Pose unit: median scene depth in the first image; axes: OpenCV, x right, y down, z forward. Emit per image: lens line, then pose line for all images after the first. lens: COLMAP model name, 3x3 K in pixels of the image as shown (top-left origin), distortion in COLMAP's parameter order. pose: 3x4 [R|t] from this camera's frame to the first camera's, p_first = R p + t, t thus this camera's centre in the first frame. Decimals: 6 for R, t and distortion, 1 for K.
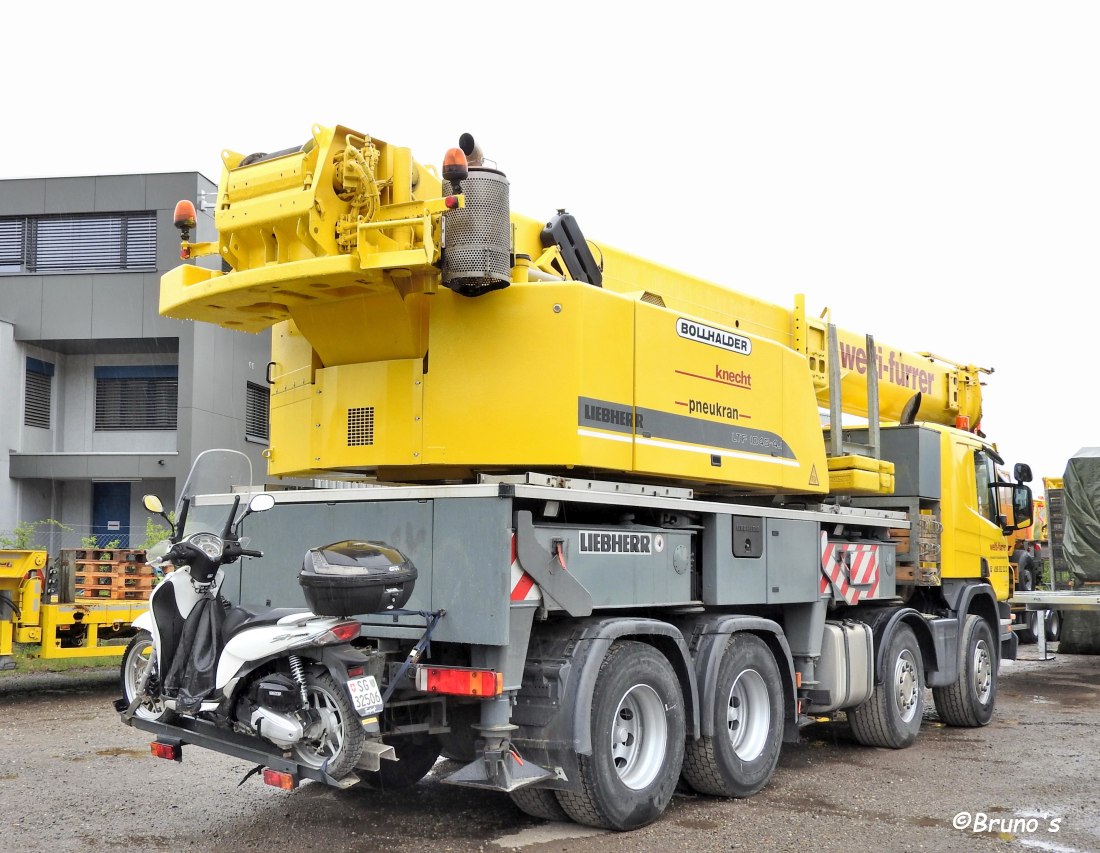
lens RADIAL K [[1275.2, 0, 542.4], [0, 1275.2, 429.6], [0, 0, 1]] dist [0.031502, 0.000000]
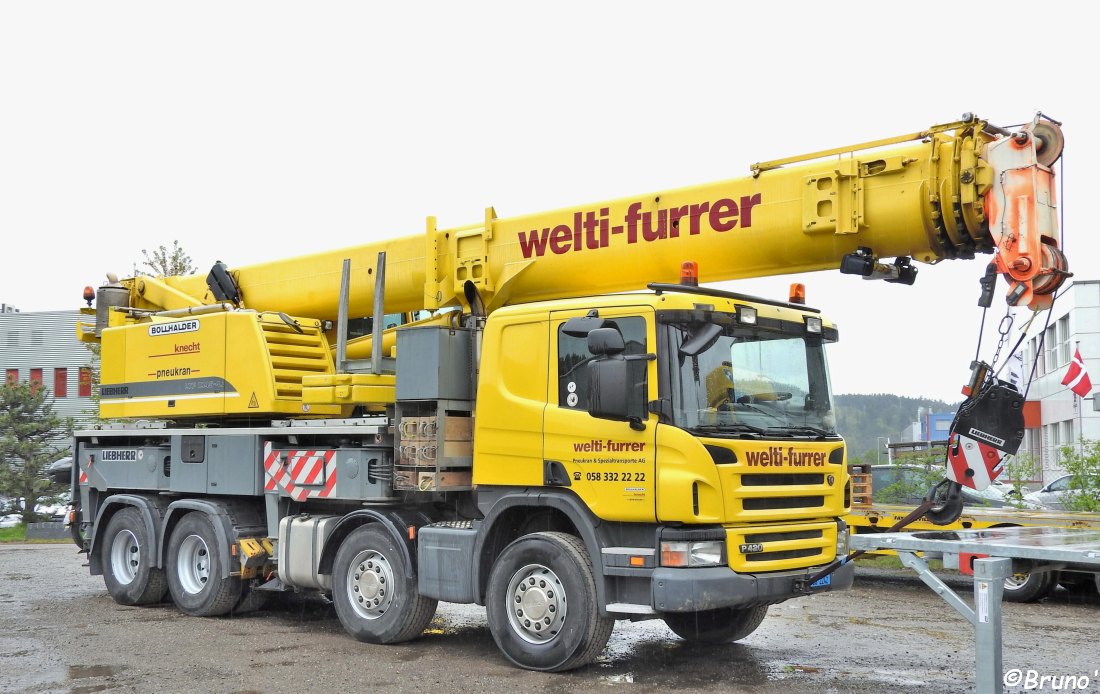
lens RADIAL K [[1280.7, 0, 546.6], [0, 1280.7, 353.9], [0, 0, 1]] dist [0.052212, 0.000000]
pose [[-0.117477, -0.093482, -0.988666, 1.720946], [0.091421, 0.990314, -0.104501, 0.177988], [0.988859, -0.102661, -0.107792, 1.662668]]
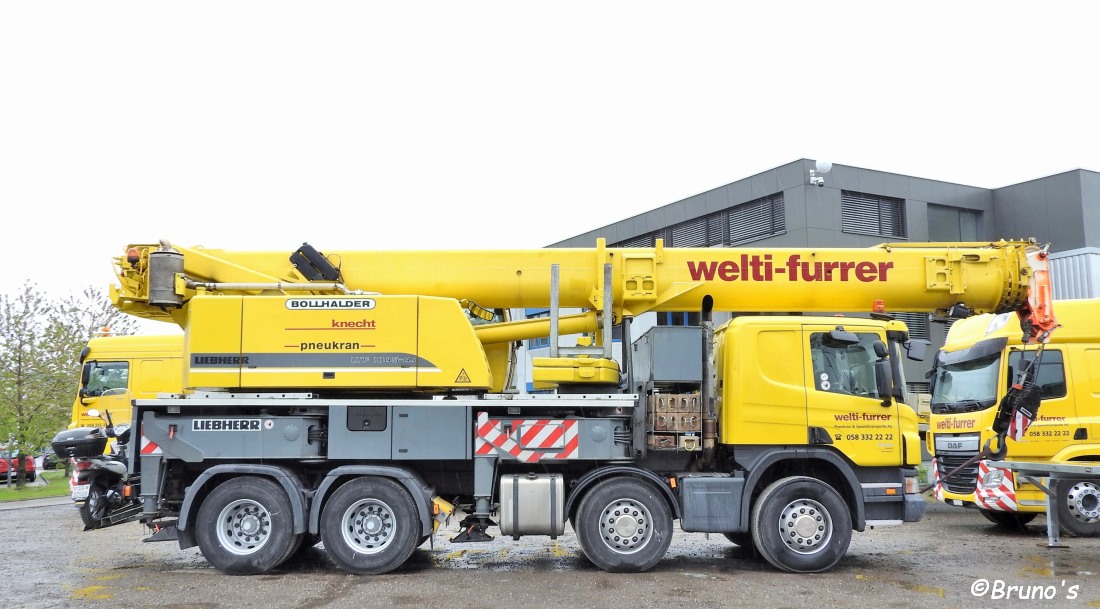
lens RADIAL K [[990.6, 0, 554.9], [0, 990.6, 296.3], [0, 0, 1]] dist [0.008977, -0.019622]
pose [[0.610886, -0.121087, -0.782404, 1.391021], [0.087465, 0.992508, -0.085312, 0.059424], [0.786872, -0.016317, 0.616900, 0.413214]]
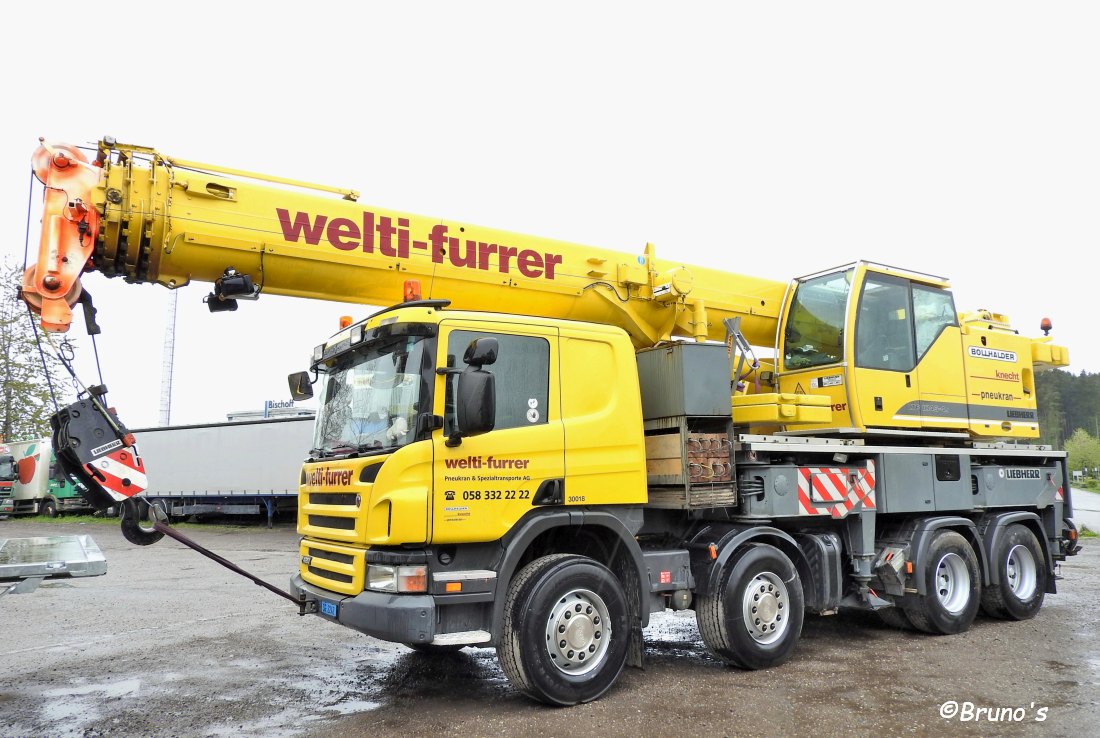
lens RADIAL K [[808.5, 0, 552.2], [0, 808.5, 366.9], [0, 0, 1]] dist [-0.007151, -0.000251]
pose [[0.935568, -0.074274, -0.345247, 0.828805], [0.061215, 0.996941, -0.048592, 0.093076], [0.347800, 0.024327, 0.937253, 0.891507]]
